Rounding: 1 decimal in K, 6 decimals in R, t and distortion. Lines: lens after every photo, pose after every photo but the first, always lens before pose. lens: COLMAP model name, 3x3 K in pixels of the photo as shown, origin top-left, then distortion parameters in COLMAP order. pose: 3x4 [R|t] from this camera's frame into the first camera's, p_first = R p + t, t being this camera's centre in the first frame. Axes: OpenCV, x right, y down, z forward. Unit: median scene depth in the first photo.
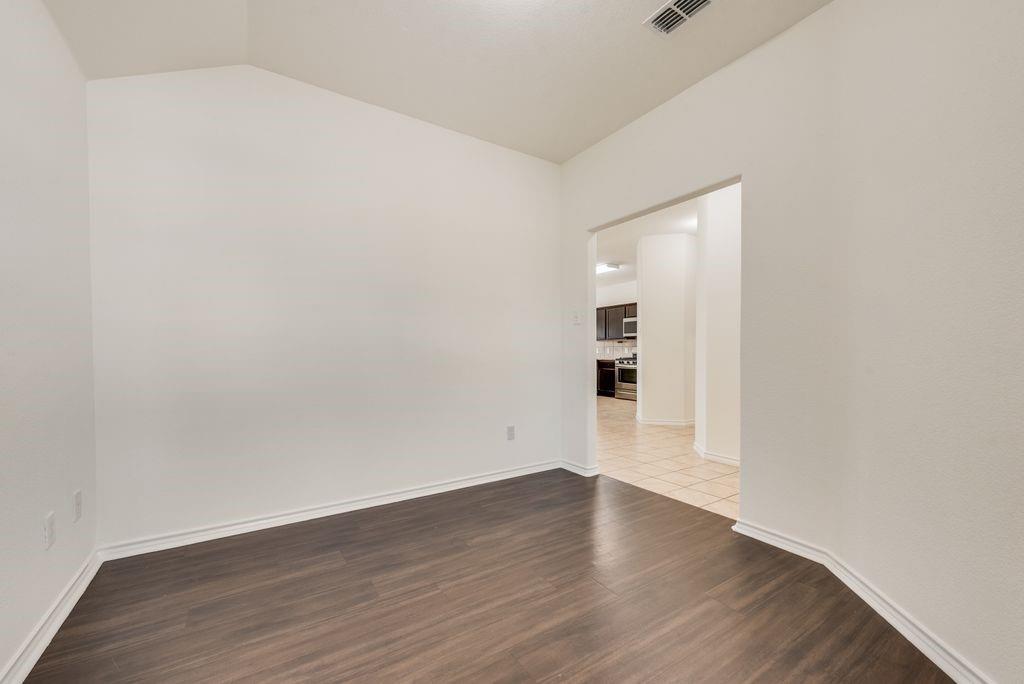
lens RADIAL K [[403.4, 0, 511.5], [0, 403.4, 344.4], [0, 0, 1]] dist [0.000970, -0.000036]
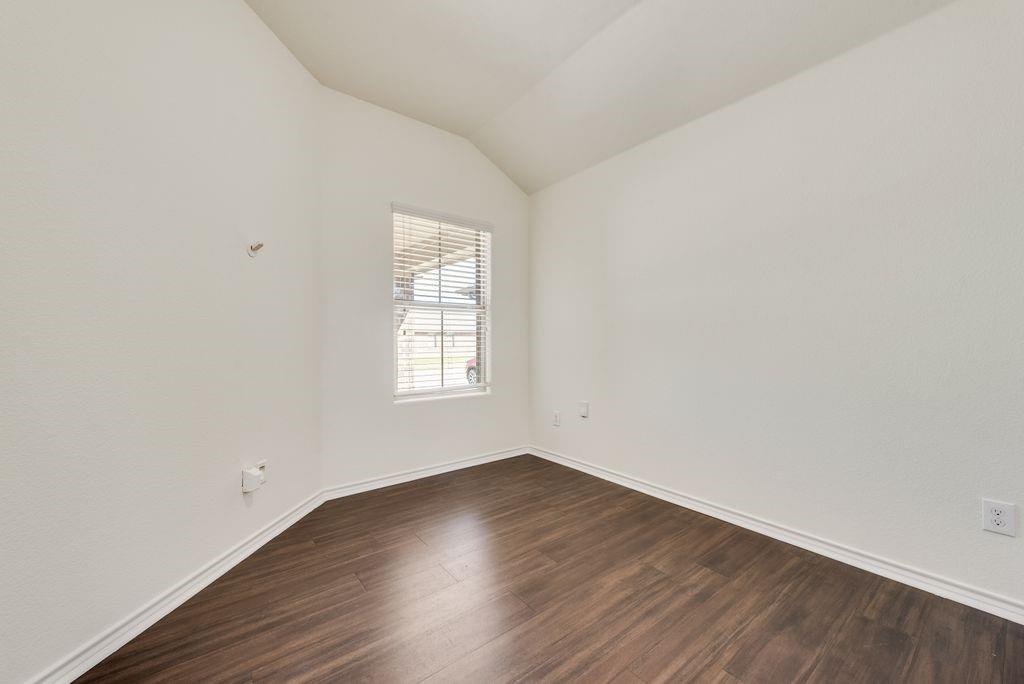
lens RADIAL K [[403.4, 0, 512.5], [0, 403.4, 341.2], [0, 0, 1]] dist [0.000970, -0.000036]
pose [[-0.996229, 0.005329, -0.086604, 0.141181], [0.005740, 0.999973, -0.004505, 0.022207], [0.086578, -0.004985, -0.996233, 1.978505]]
